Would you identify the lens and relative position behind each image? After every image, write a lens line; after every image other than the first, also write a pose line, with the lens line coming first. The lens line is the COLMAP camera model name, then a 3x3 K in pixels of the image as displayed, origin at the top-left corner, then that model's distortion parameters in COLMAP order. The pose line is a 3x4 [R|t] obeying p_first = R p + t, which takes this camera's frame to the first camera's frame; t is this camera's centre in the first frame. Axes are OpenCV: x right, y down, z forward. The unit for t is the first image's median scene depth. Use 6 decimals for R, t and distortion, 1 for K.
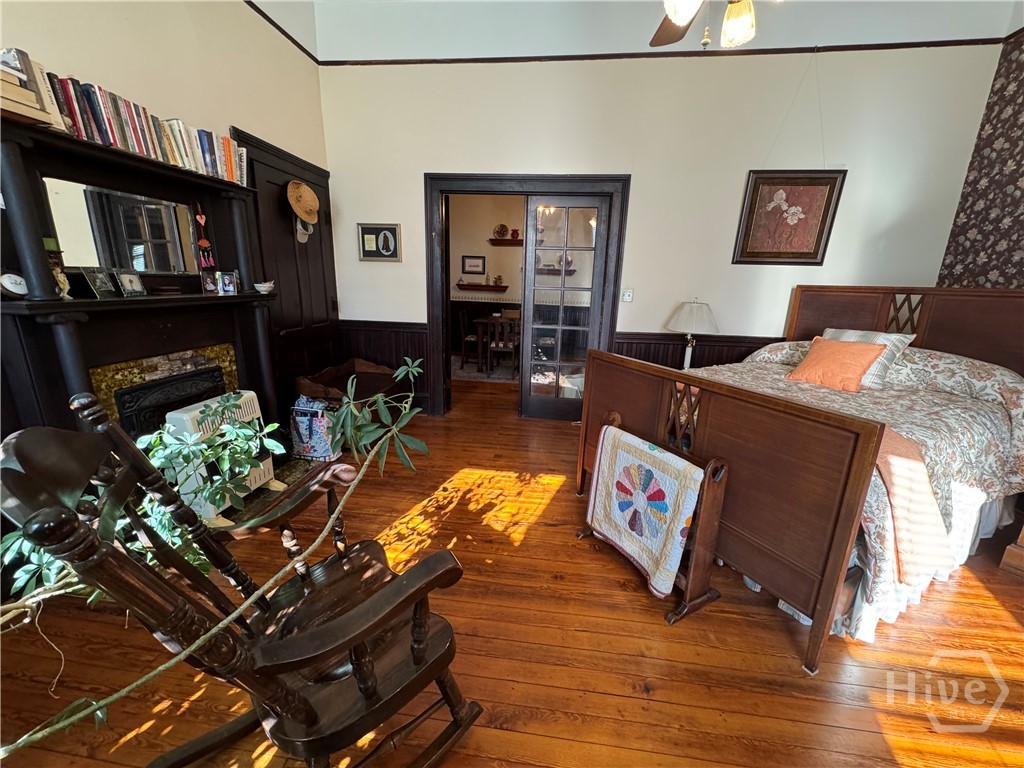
lens RADIAL K [[405.8, 0, 514.9], [0, 405.8, 382.5], [0, 0, 1]] dist [-0.003339, -0.000430]
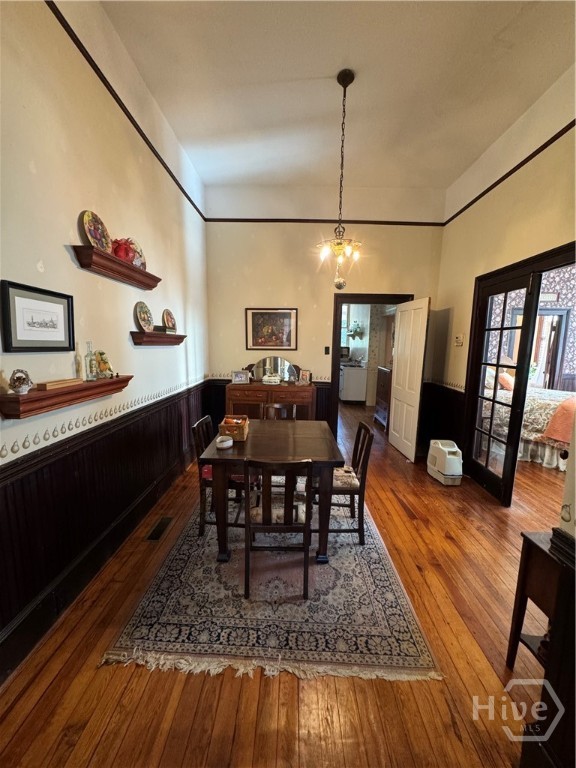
lens RADIAL K [[304.4, 0, 288.2], [0, 304.4, 384.6], [0, 0, 1]] dist [-0.003339, -0.000430]
pose [[-0.103236, -0.166477, 0.980626, -0.738830], [0.230661, 0.955011, 0.186412, -0.554266], [-0.967542, 0.245437, -0.060192, 1.926284]]
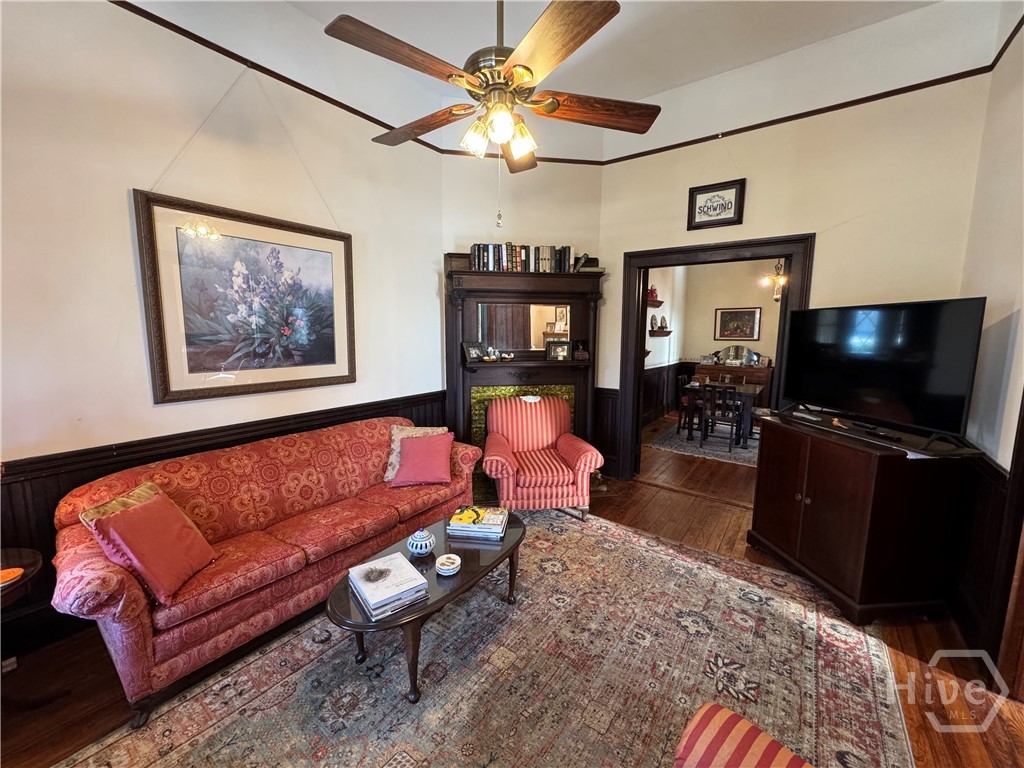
lens RADIAL K [[405.8, 0, 512.2], [0, 405.8, 383.2], [0, 0, 1]] dist [-0.003339, -0.000430]
pose [[0.491980, -0.137709, 0.859647, -2.055436], [0.227150, 0.973514, 0.025950, -0.578096], [-0.840451, 0.182502, 0.510230, 1.812636]]
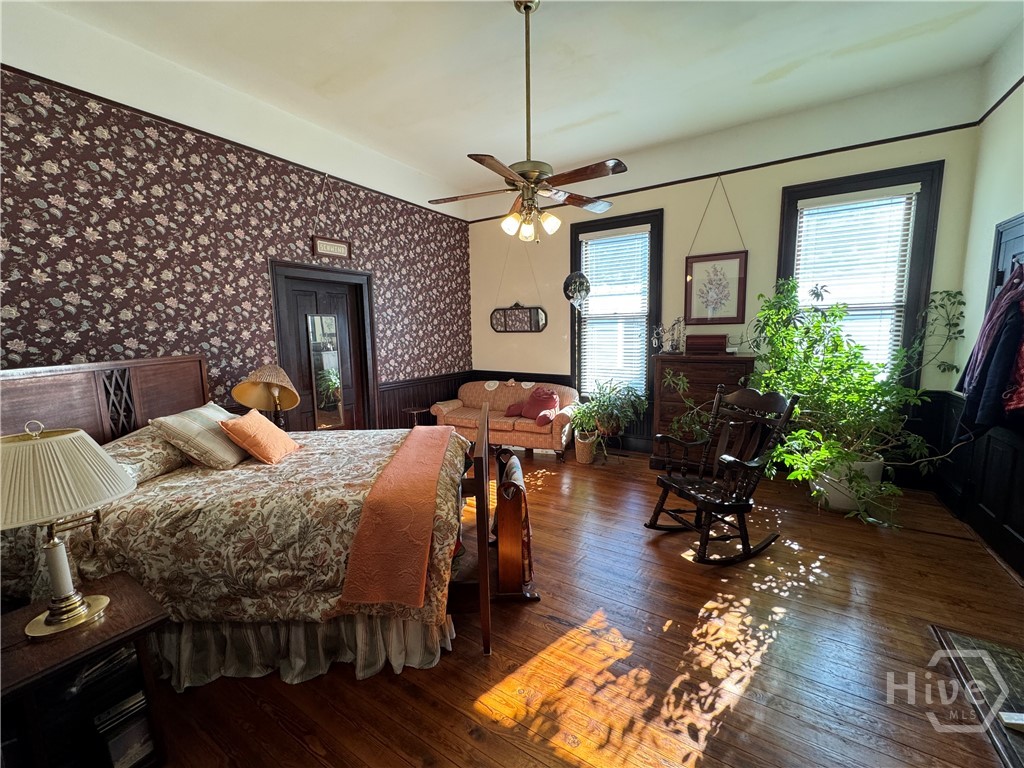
lens RADIAL K [[405.8, 0, 511.2], [0, 405.8, 381.7], [0, 0, 1]] dist [-0.003339, -0.000430]
pose [[-0.905080, -0.064628, 0.420302, -0.125067], [0.096774, 0.931145, 0.351573, -0.358144], [-0.414084, 0.358876, -0.836506, 1.190682]]
